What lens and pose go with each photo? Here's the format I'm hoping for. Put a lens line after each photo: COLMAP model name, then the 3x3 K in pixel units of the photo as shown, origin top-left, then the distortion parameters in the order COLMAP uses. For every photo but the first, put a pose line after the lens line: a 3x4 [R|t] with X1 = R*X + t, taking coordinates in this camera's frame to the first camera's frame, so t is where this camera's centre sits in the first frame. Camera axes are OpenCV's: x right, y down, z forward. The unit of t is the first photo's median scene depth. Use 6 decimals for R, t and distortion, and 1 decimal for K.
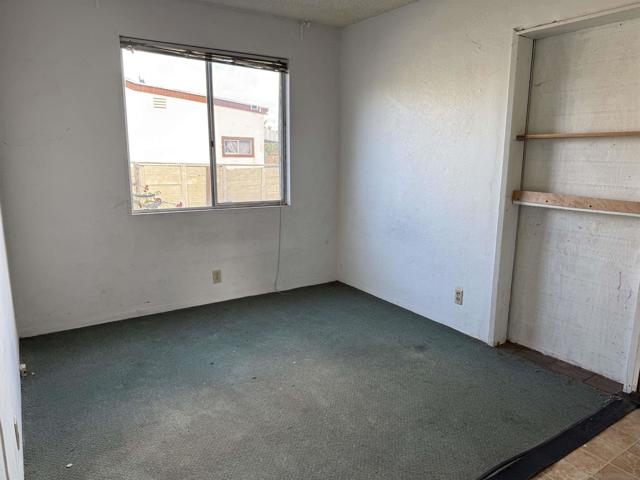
lens RADIAL K [[449.0, 0, 320.0], [0, 449.0, 240.0], [0, 0, 1]] dist [0.060863, -0.060620]
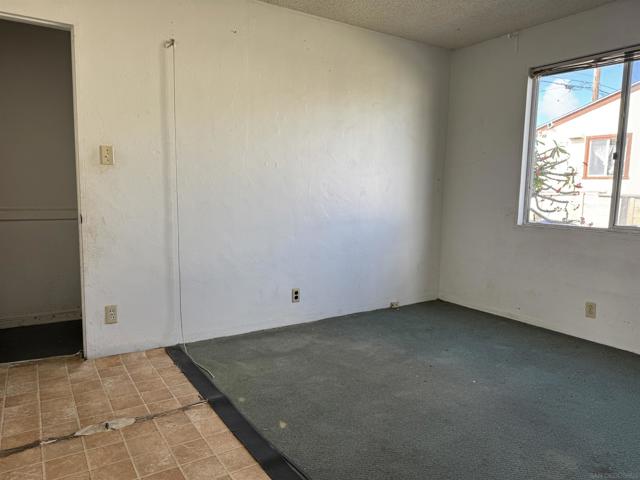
lens RADIAL K [[449.0, 0, 320.0], [0, 449.0, 240.0], [0, 0, 1]] dist [0.060863, -0.060620]
pose [[-0.006401, 0.102030, -0.994761, 0.750756], [-0.211793, 0.972075, 0.101066, -0.031621], [0.977293, 0.211331, 0.015387, 0.556920]]
